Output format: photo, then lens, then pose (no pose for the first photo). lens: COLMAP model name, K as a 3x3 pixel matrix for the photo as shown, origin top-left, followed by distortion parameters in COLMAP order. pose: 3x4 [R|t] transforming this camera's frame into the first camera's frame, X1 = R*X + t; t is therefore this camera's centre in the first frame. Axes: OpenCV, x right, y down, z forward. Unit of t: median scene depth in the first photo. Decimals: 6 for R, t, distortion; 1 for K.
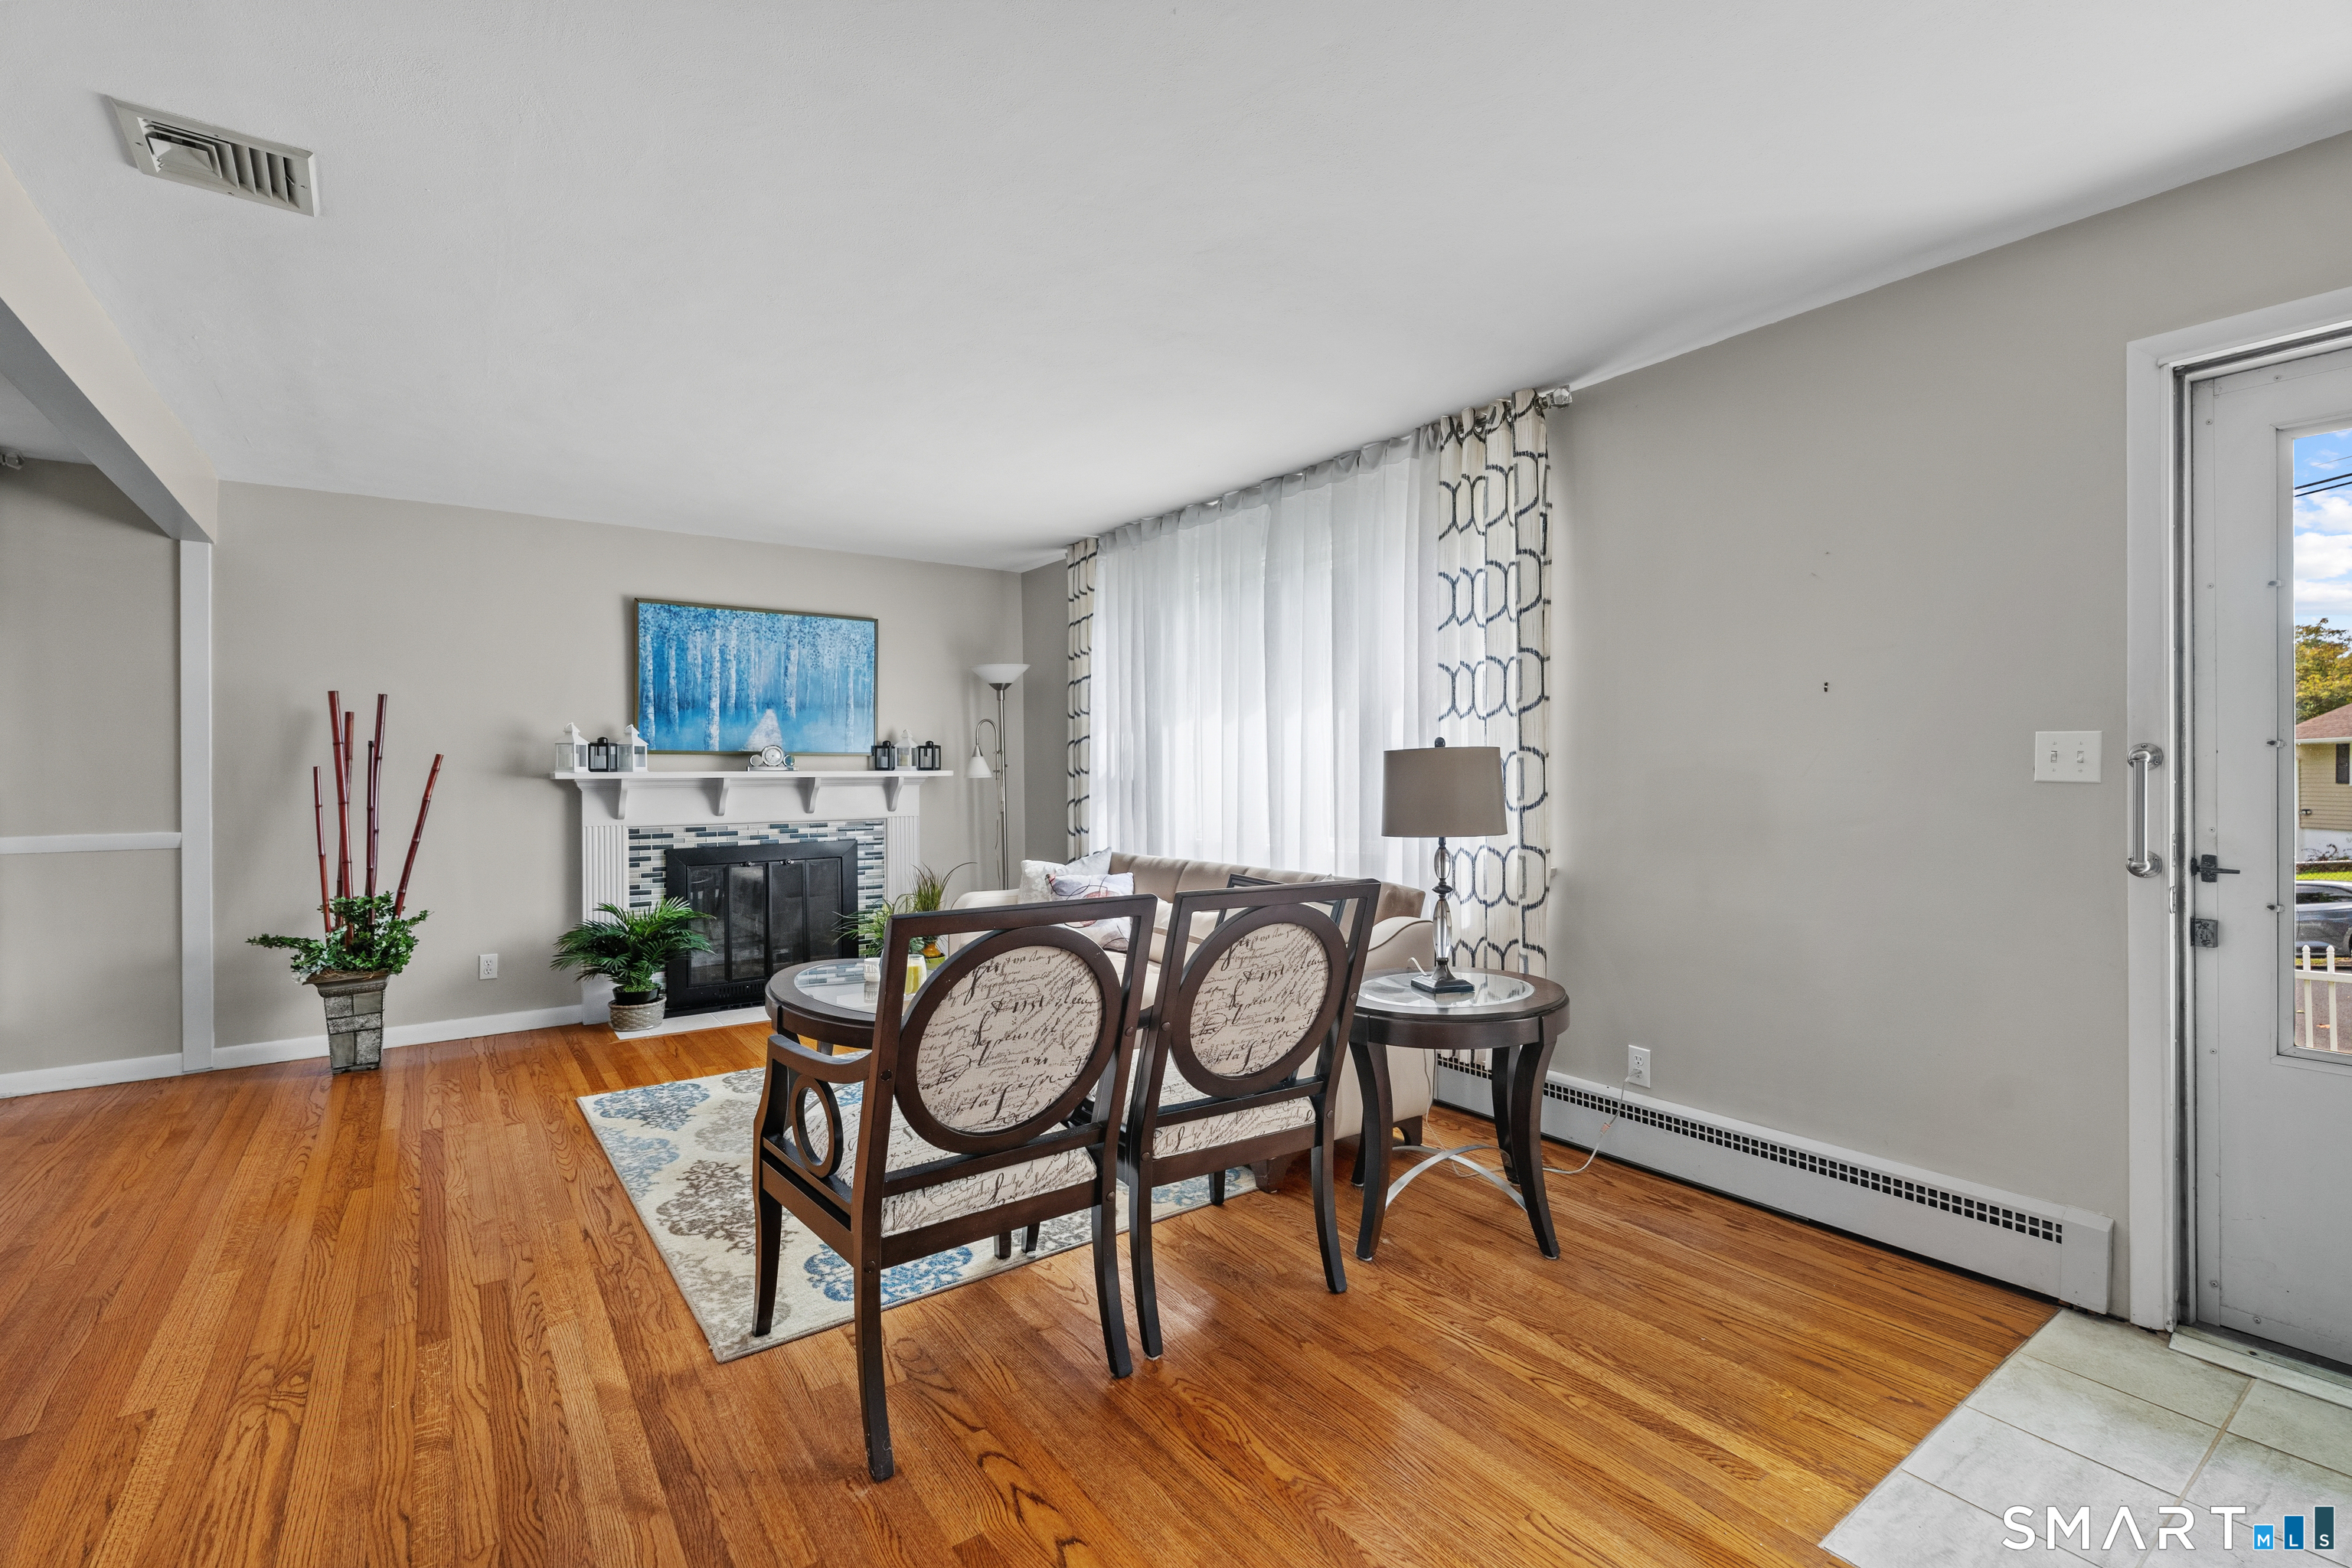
lens RADIAL K [[1061.0, 0, 1186.1], [0, 1061.0, 769.2], [0, 0, 1]] dist [0.000384, 0.000678]
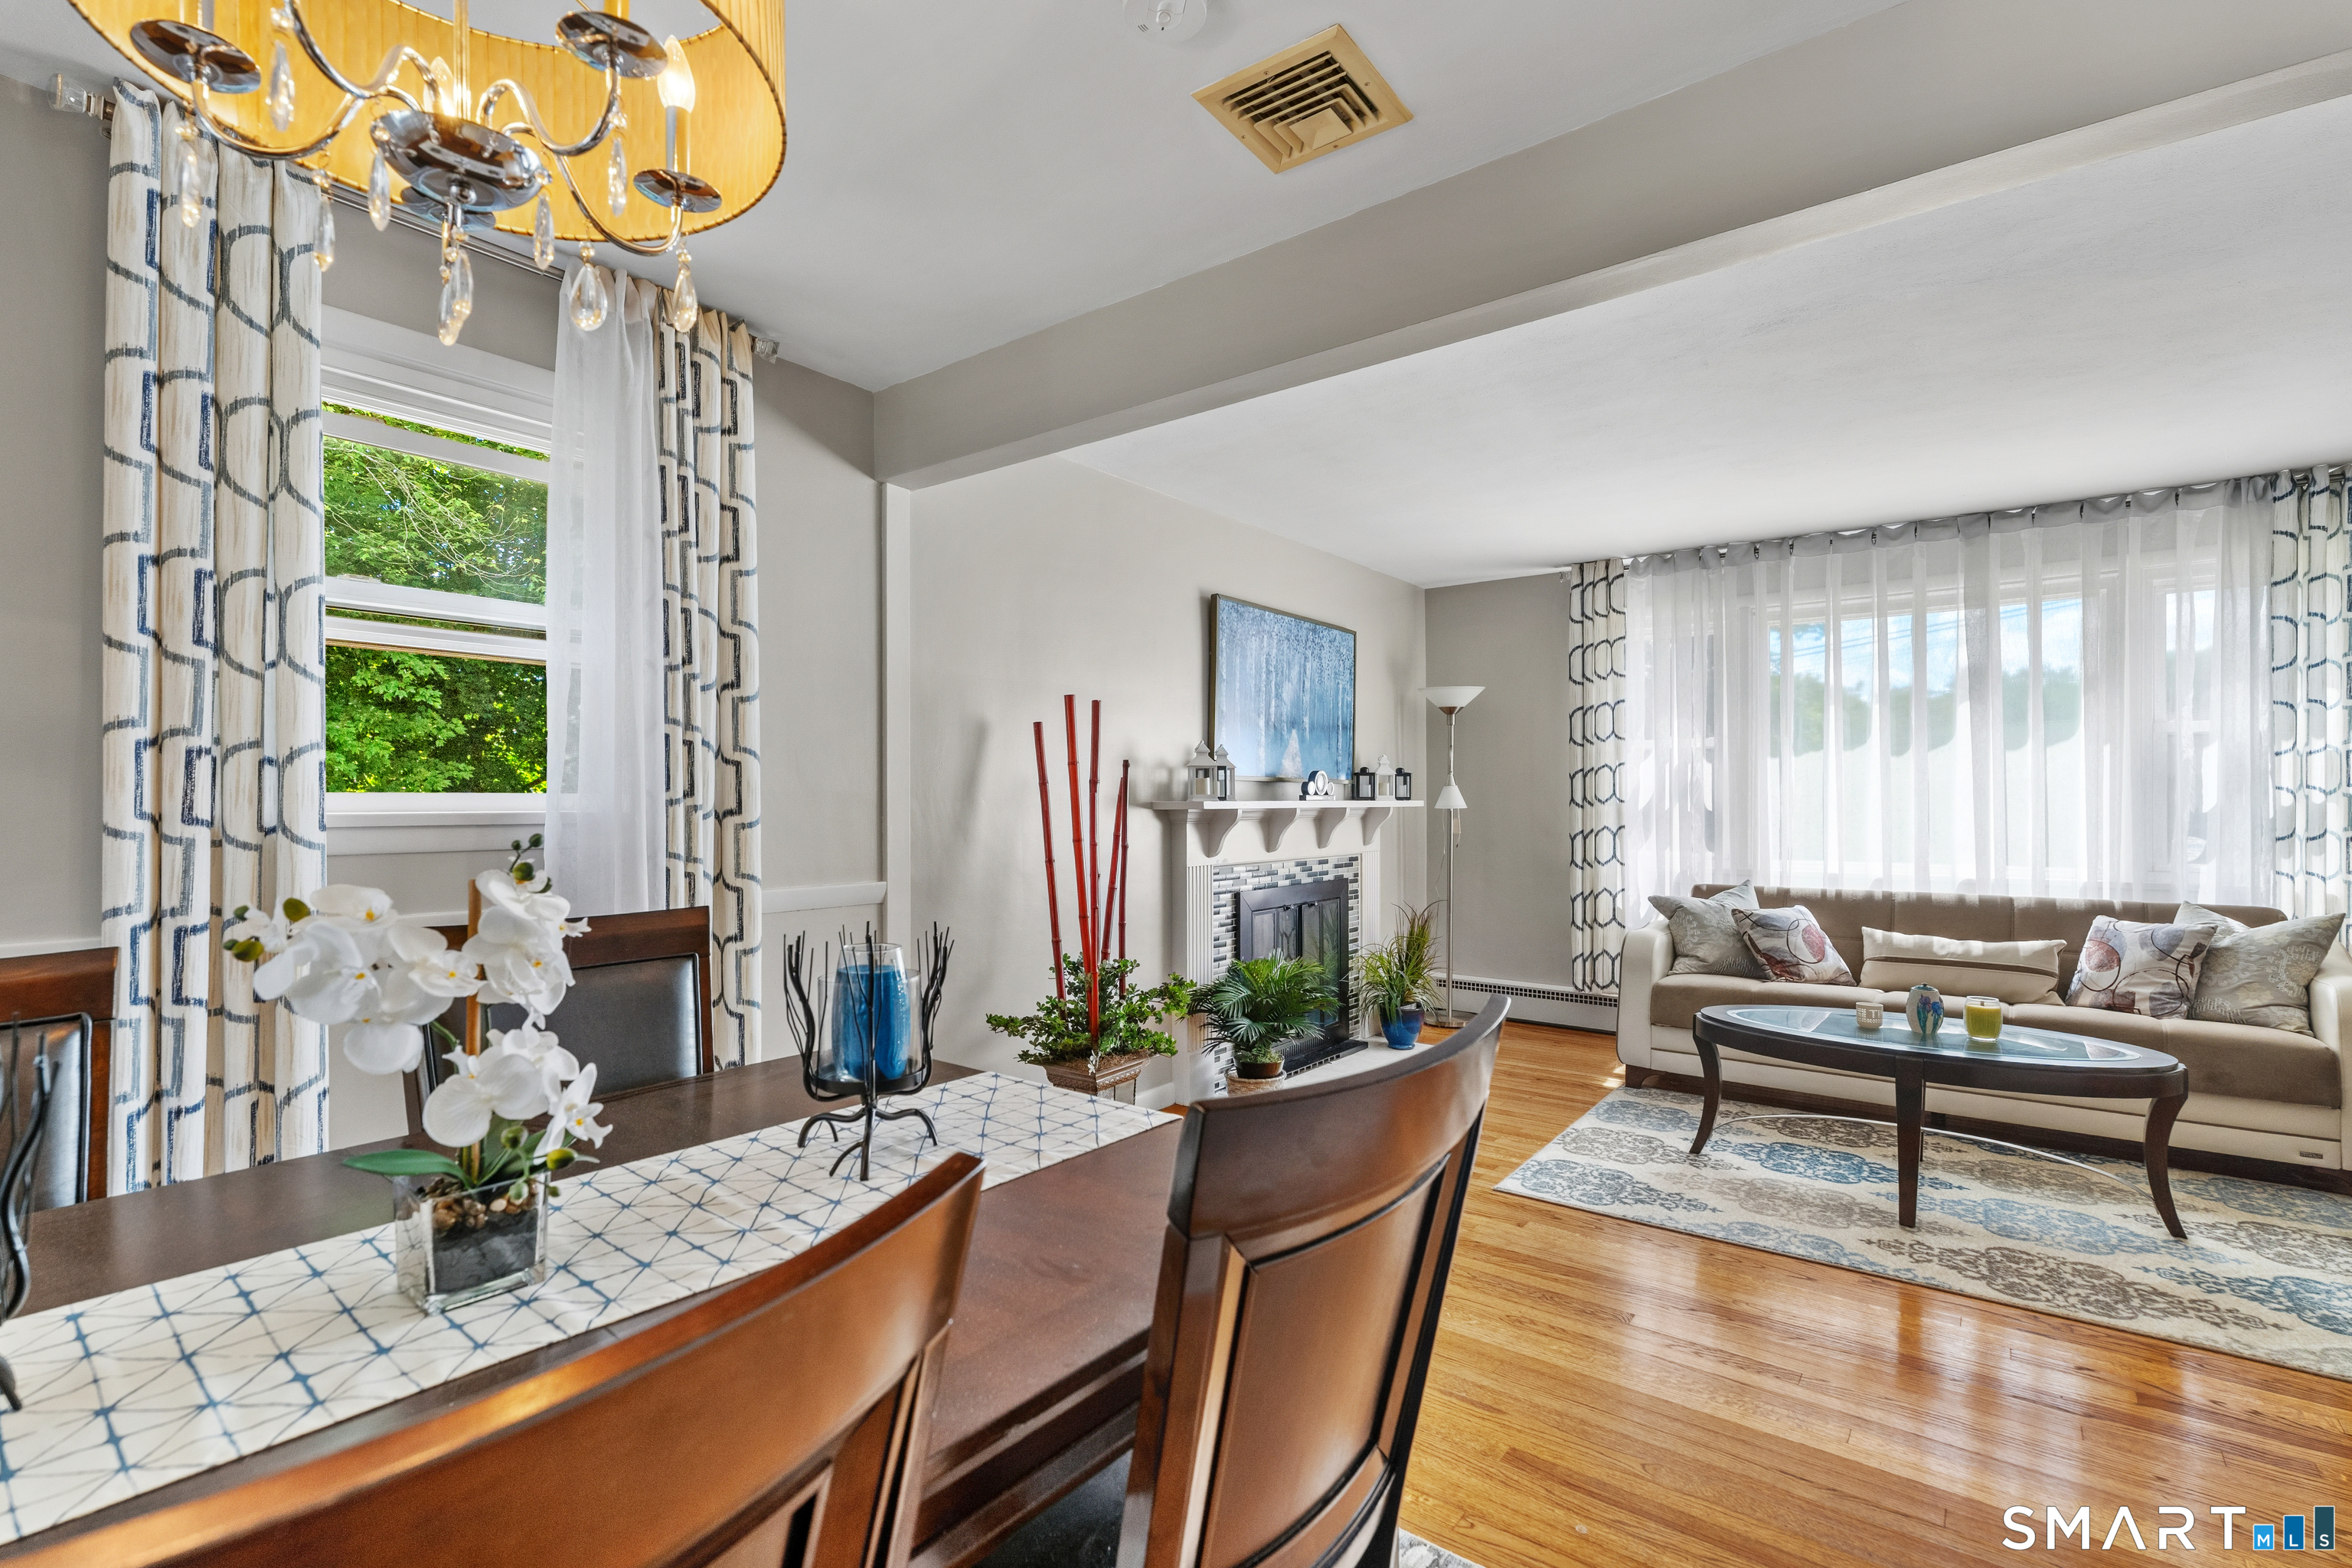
lens RADIAL K [[1061.0, 0, 1175.7], [0, 1061.0, 789.1], [0, 0, 1]] dist [0.000384, 0.000678]
pose [[0.954405, 0.004338, 0.298482, -0.775934], [0.000408, 0.999874, -0.015839, 0.006764], [-0.298513, 0.015239, 0.954284, 0.201864]]
